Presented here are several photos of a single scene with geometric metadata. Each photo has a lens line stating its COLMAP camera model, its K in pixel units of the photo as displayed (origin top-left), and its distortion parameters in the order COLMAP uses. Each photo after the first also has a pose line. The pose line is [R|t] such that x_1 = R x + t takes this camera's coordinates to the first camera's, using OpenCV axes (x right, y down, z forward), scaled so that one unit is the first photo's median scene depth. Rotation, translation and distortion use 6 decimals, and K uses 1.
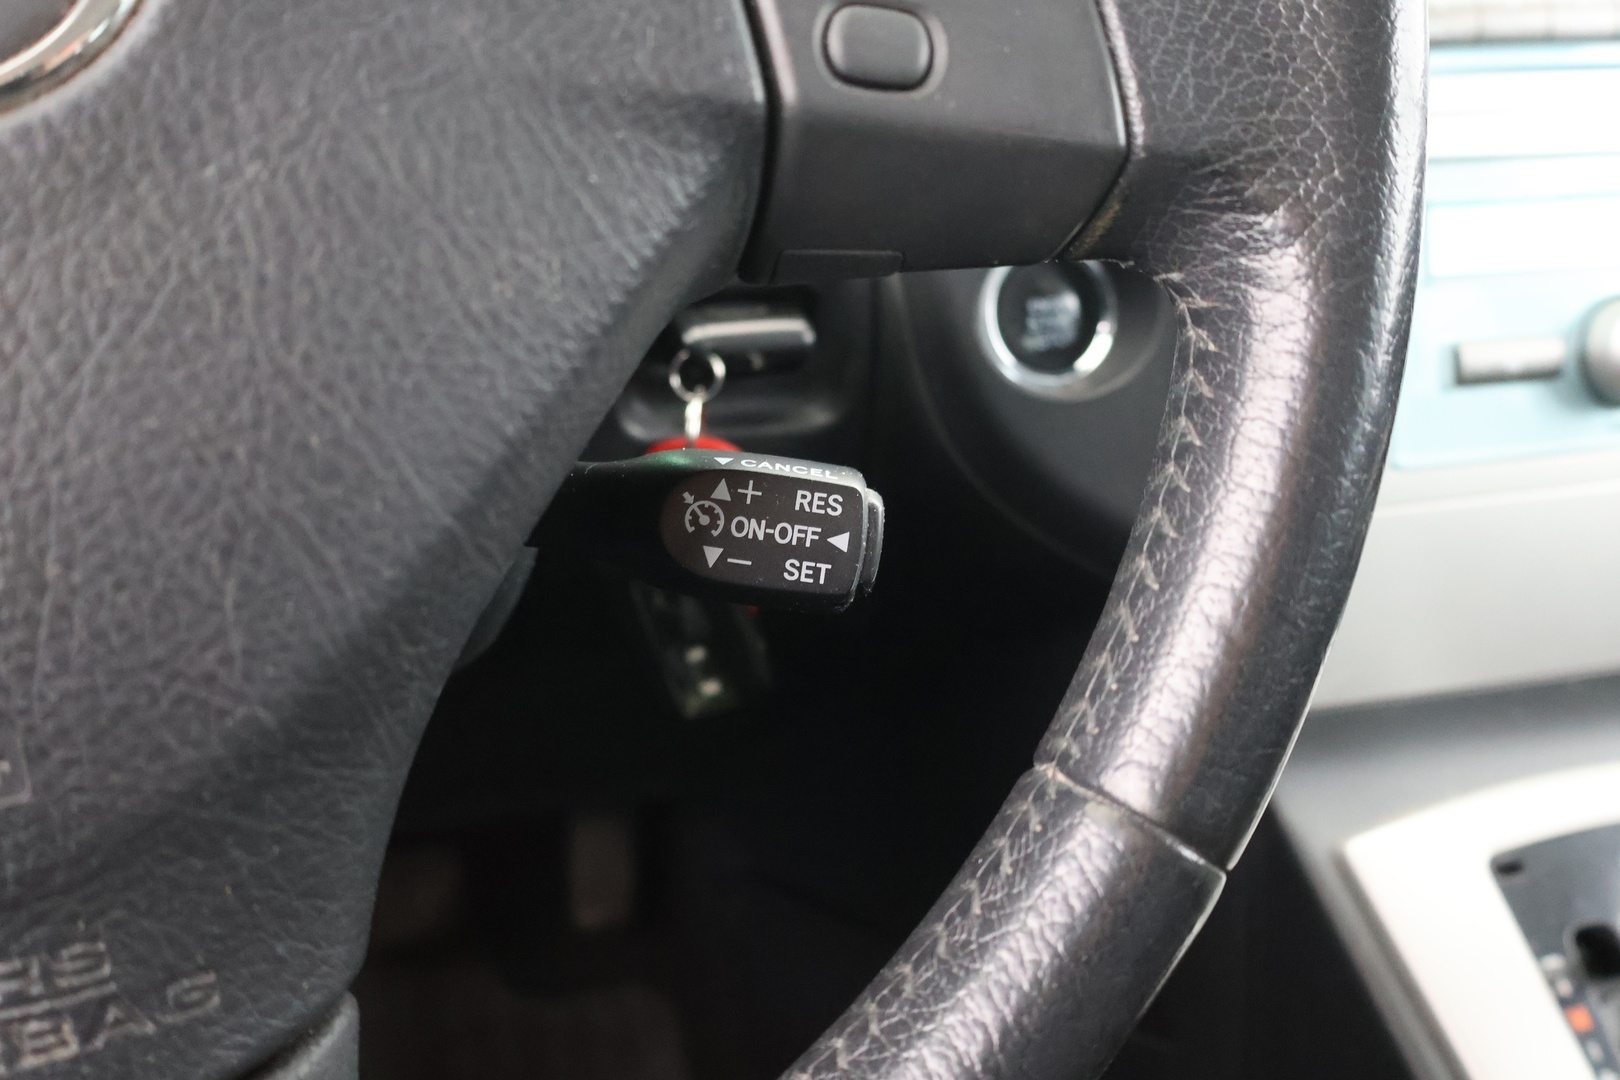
lens RADIAL K [[1571.2, 0, 796.7], [0, 1571.2, 535.0], [0, 0, 1]] dist [0.018972, 0.000000]
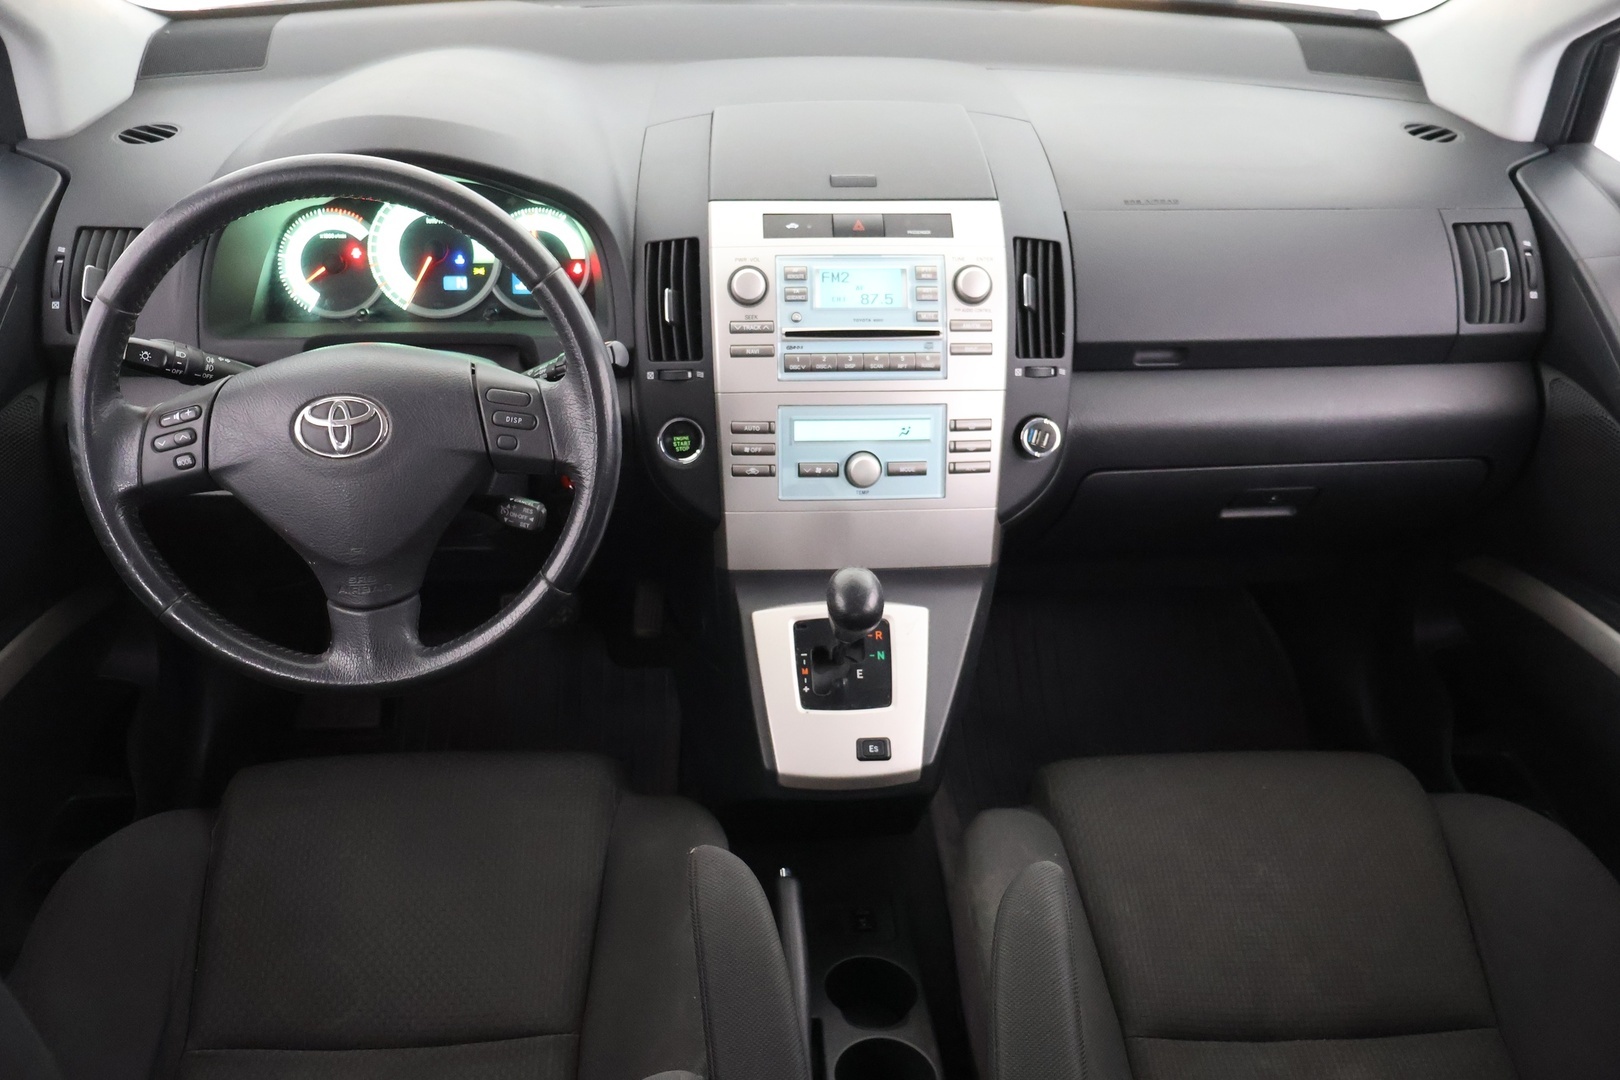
lens RADIAL K [[1386.3, 0, 810.5], [0, 1386.3, 537.0], [0, 0, 1]] dist [0.003052, 0.009228]
pose [[0.972139, 0.115969, -0.203706, 1.685709], [-0.090897, 0.987546, 0.128419, -0.550665], [0.216062, -0.106325, 0.970573, -2.840684]]
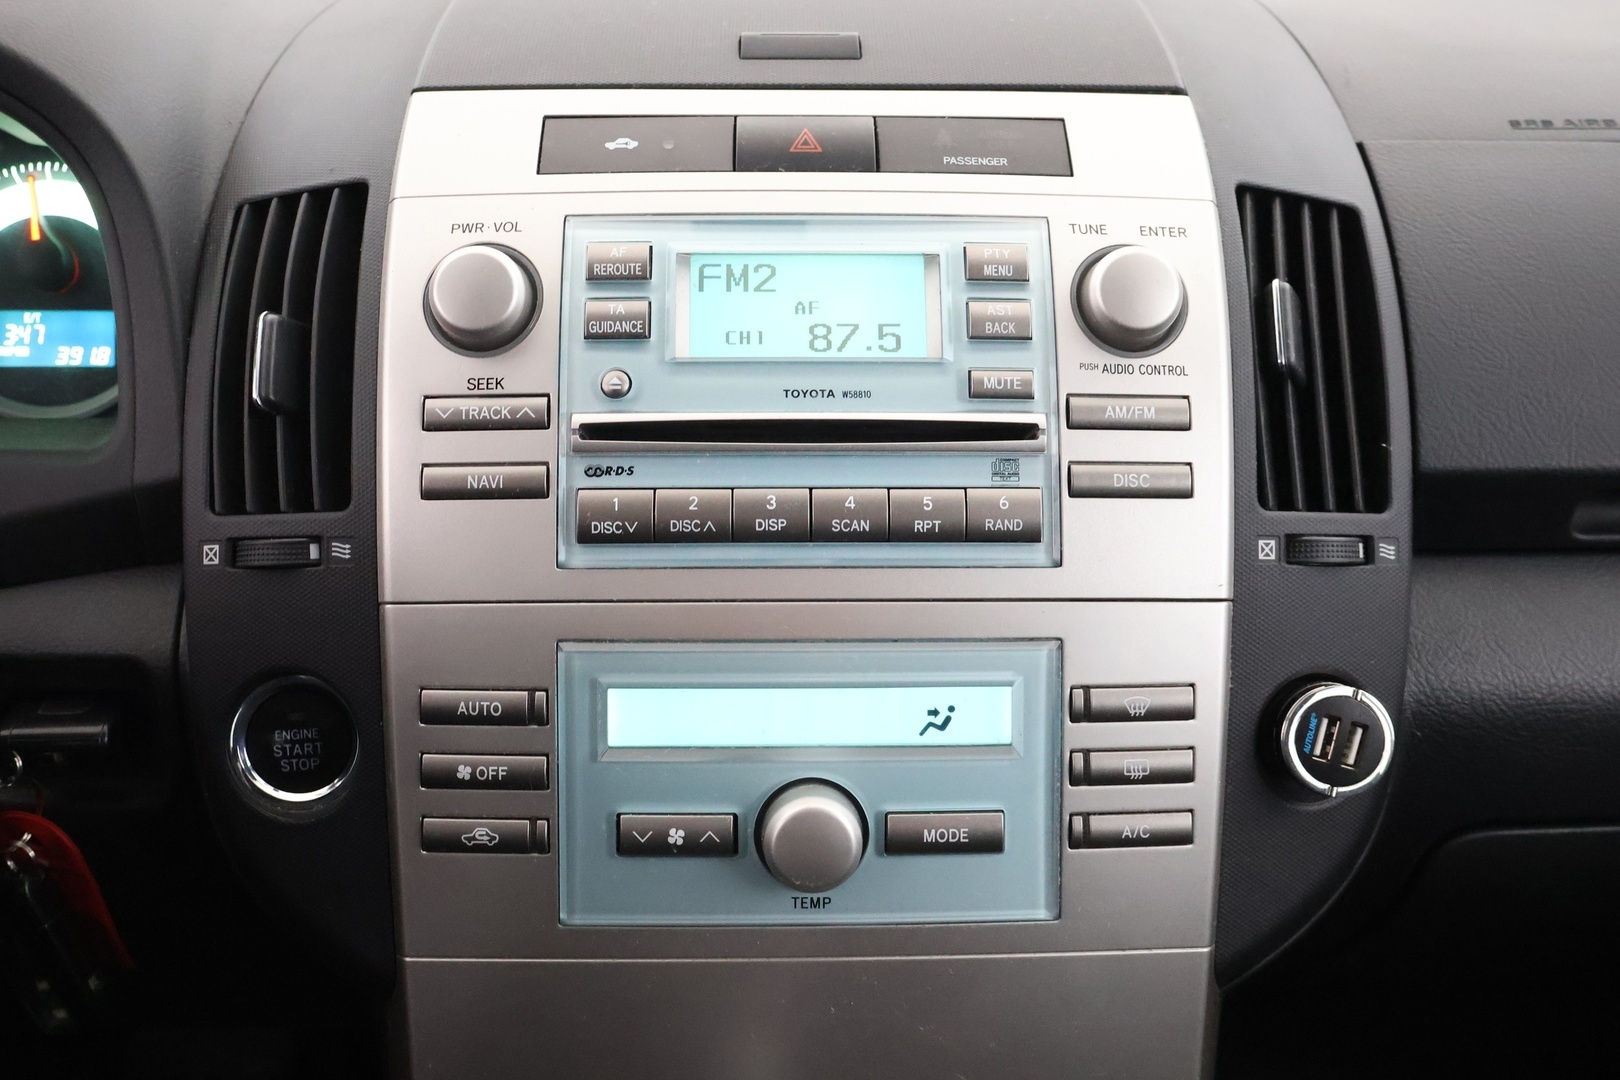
lens RADIAL K [[1571.2, 0, 815.4], [0, 1571.2, 543.1], [0, 0, 1]] dist [0.018972, 0.000000]
pose [[0.963054, 0.085697, -0.255308, 1.311565], [-0.095320, 0.995119, -0.025536, -0.473642], [0.251874, 0.048929, 0.966522, -0.002071]]
